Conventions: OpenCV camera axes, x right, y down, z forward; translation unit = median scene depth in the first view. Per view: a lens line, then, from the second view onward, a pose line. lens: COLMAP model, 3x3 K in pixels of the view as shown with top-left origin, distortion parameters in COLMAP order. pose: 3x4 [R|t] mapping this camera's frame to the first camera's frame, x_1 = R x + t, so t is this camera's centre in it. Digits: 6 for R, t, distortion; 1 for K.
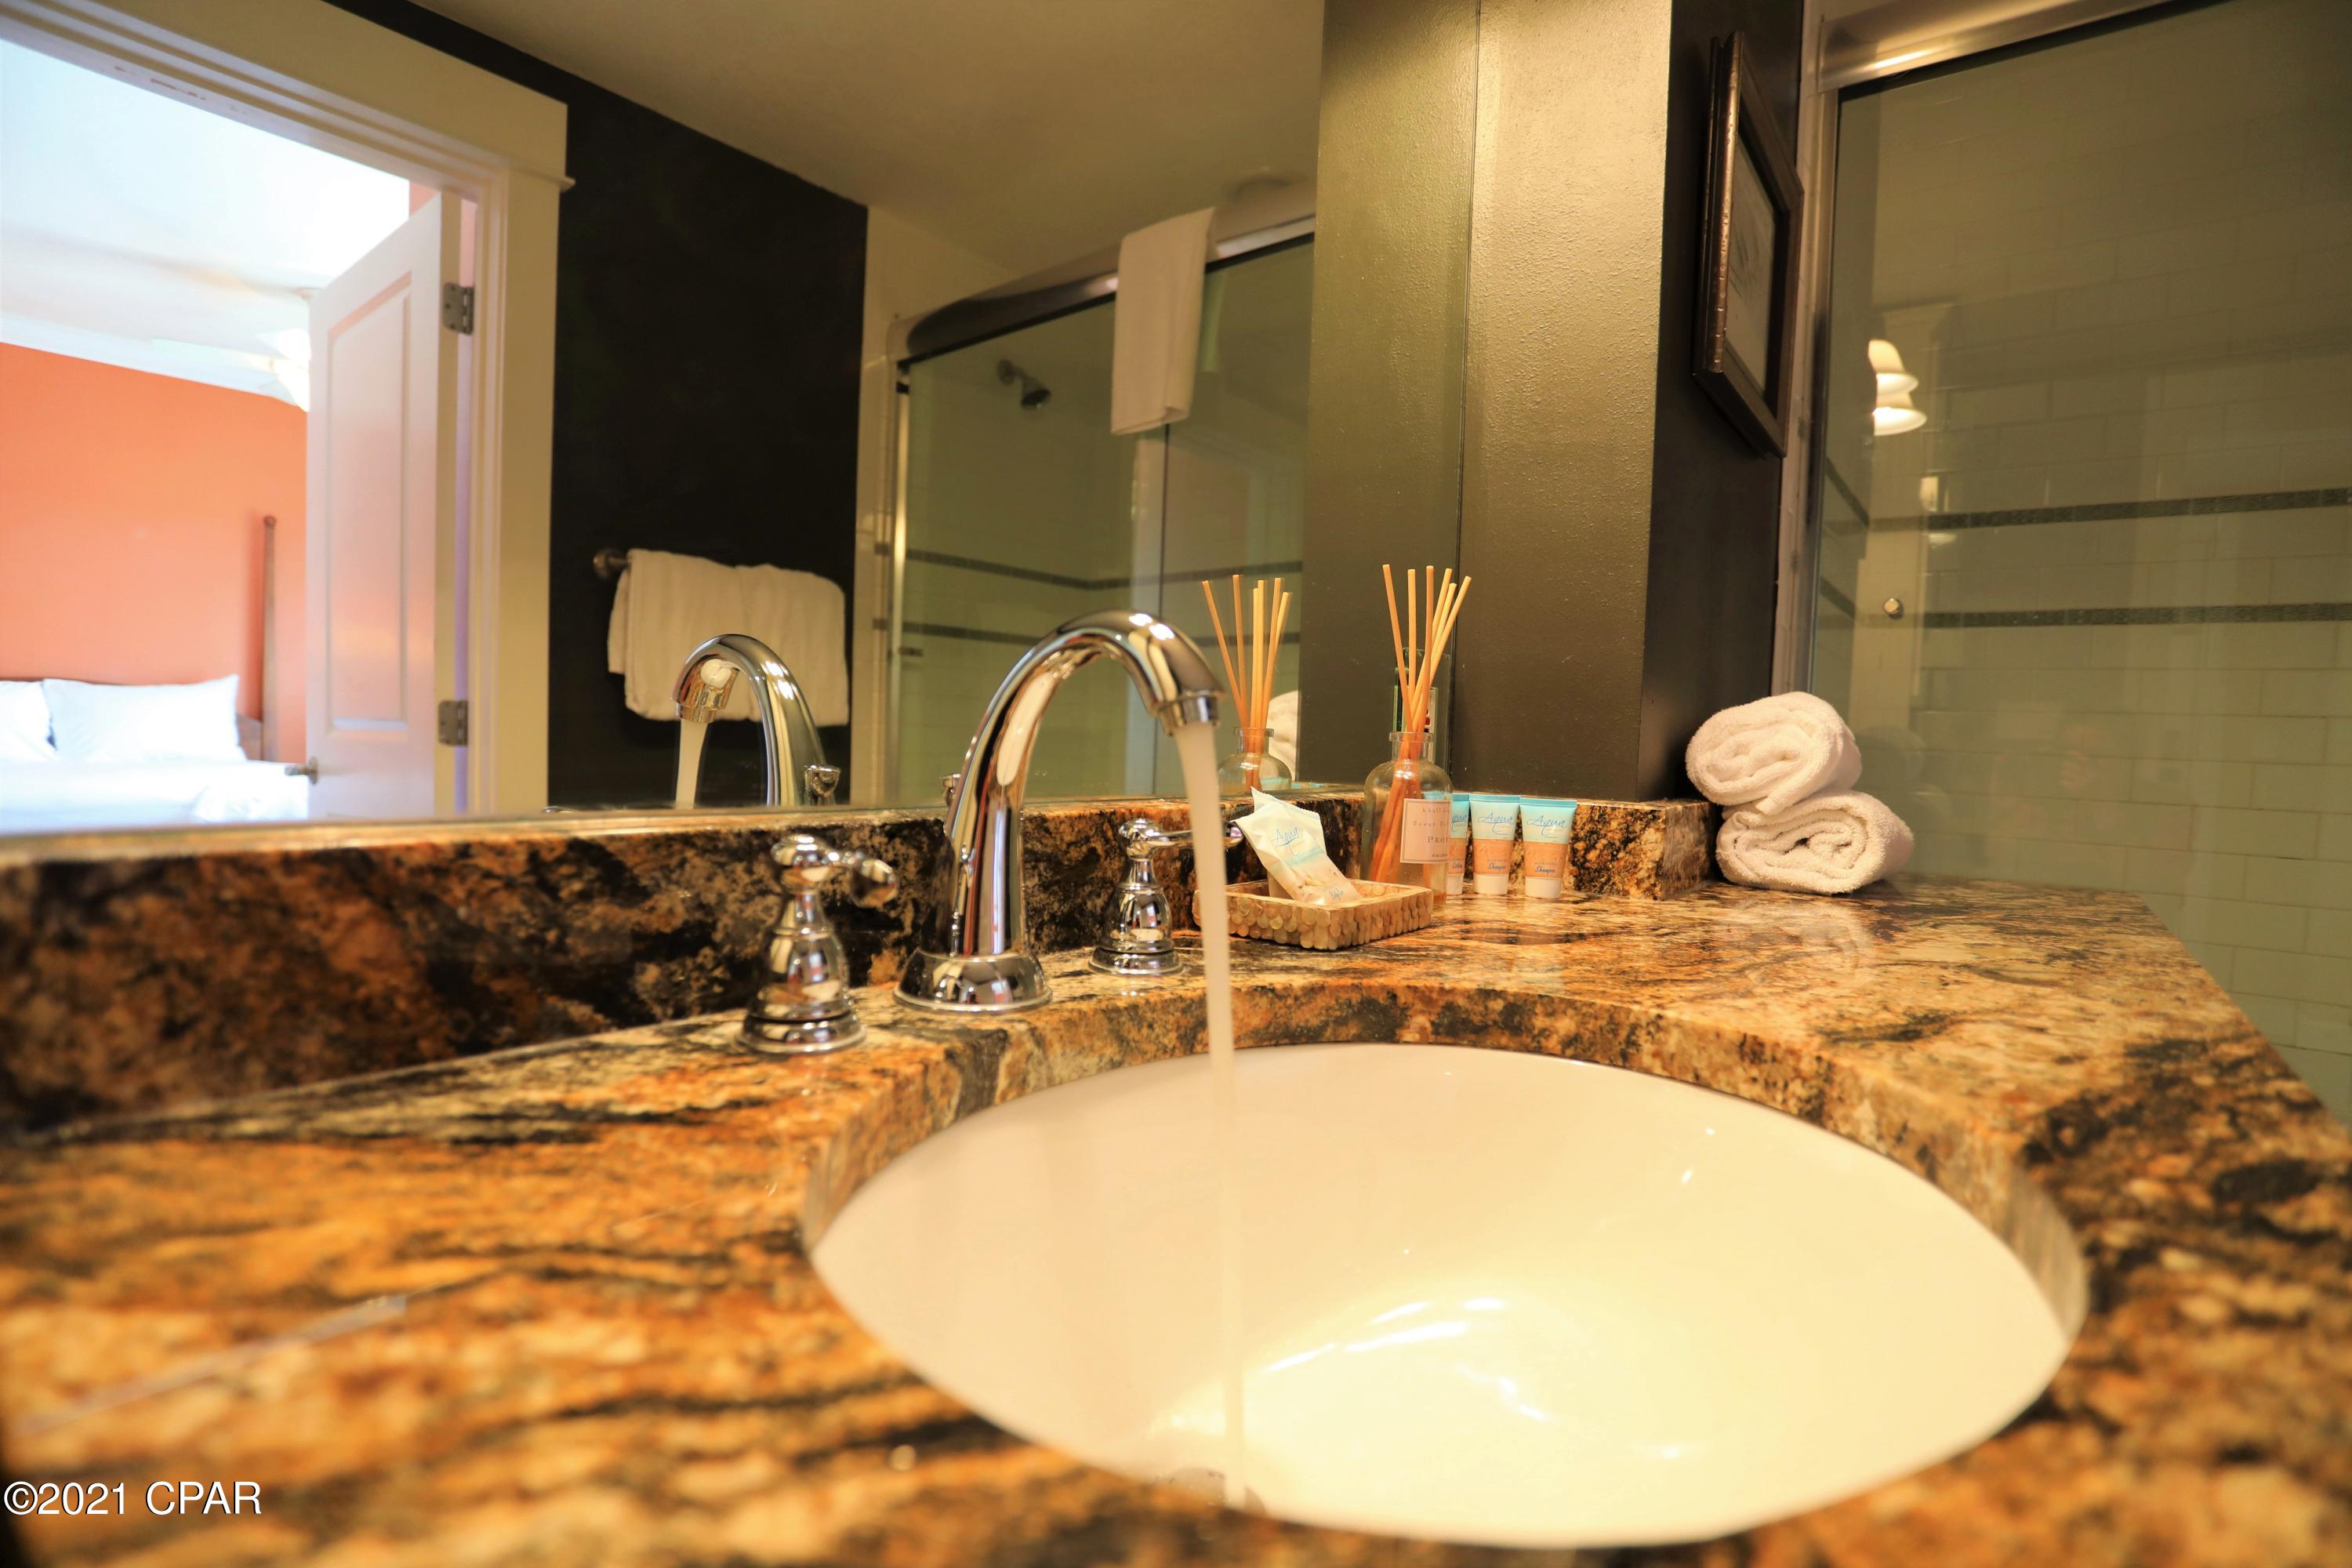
lens RADIAL K [[1215.9, 0, 1180.4], [0, 1215.9, 788.0], [0, 0, 1]] dist [-0.083198, 0.044053]
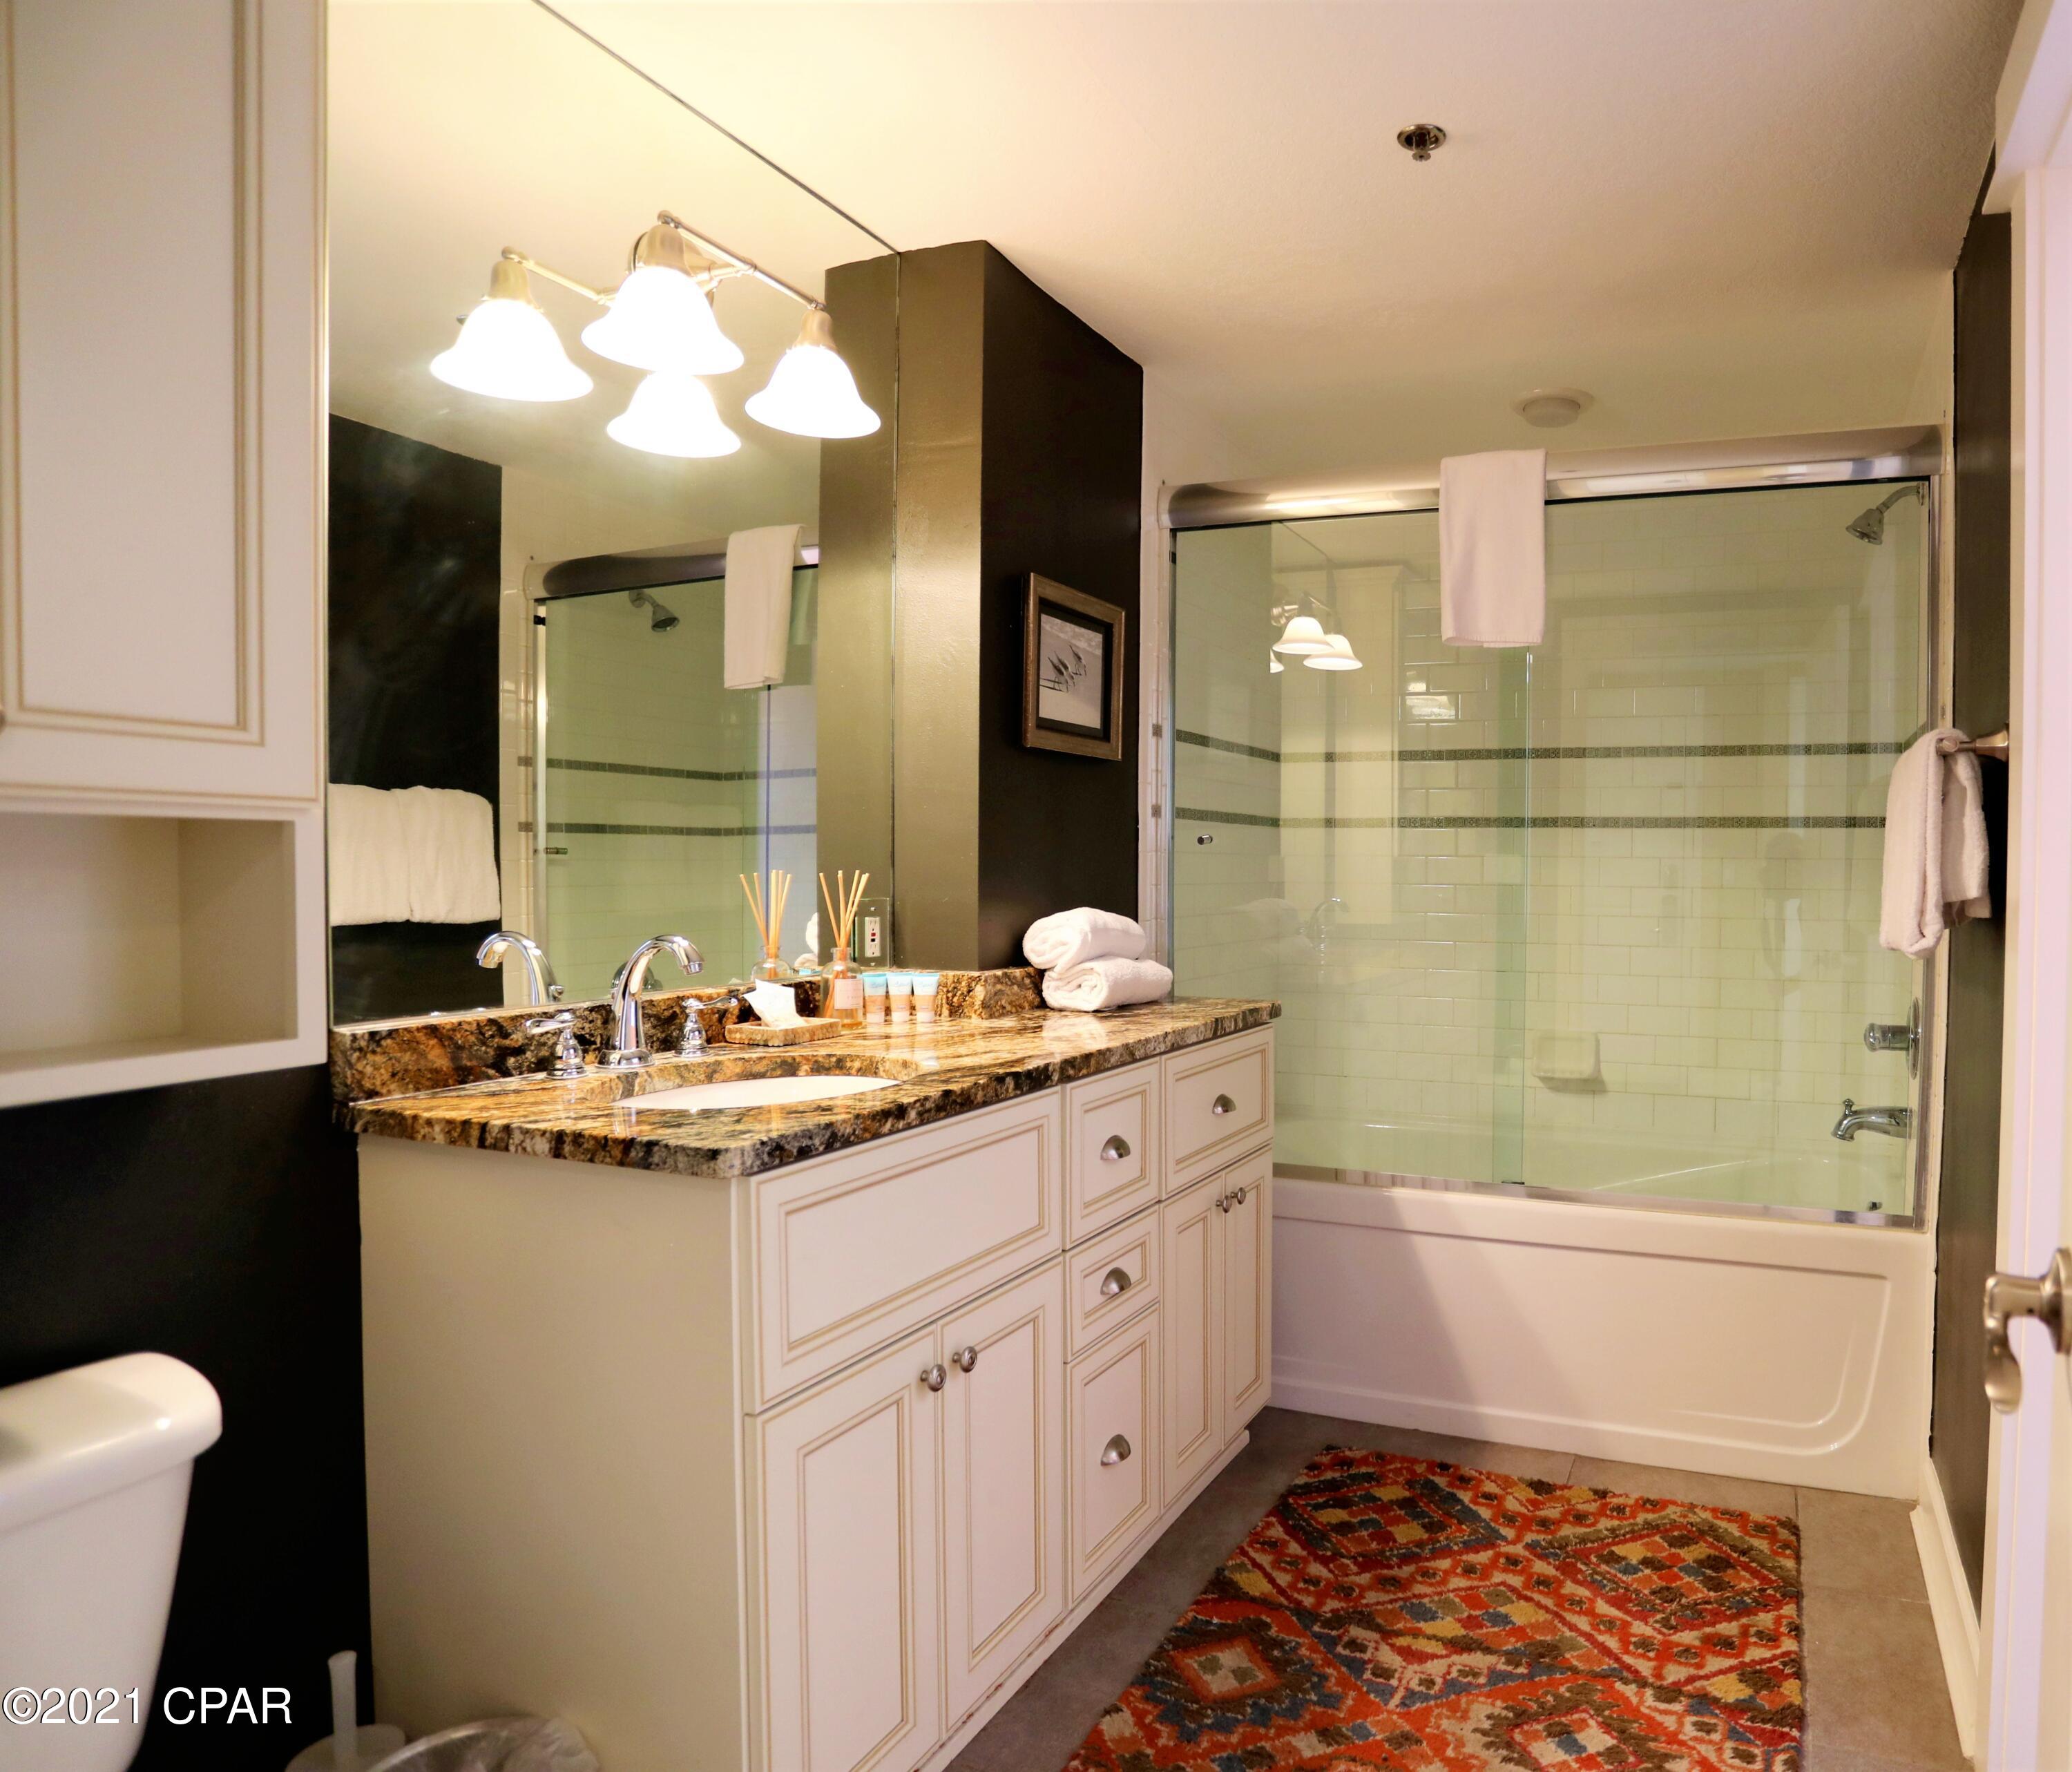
lens RADIAL K [[1354.6, 0, 1294.6], [0, 1354.6, 891.8], [0, 0, 1]] dist [-0.039775, 0.002352]
pose [[0.954617, -0.039038, 0.295266, 0.300941], [0.046231, 0.998779, -0.017415, -0.078103], [-0.294226, 0.030275, 0.955256, -1.795518]]
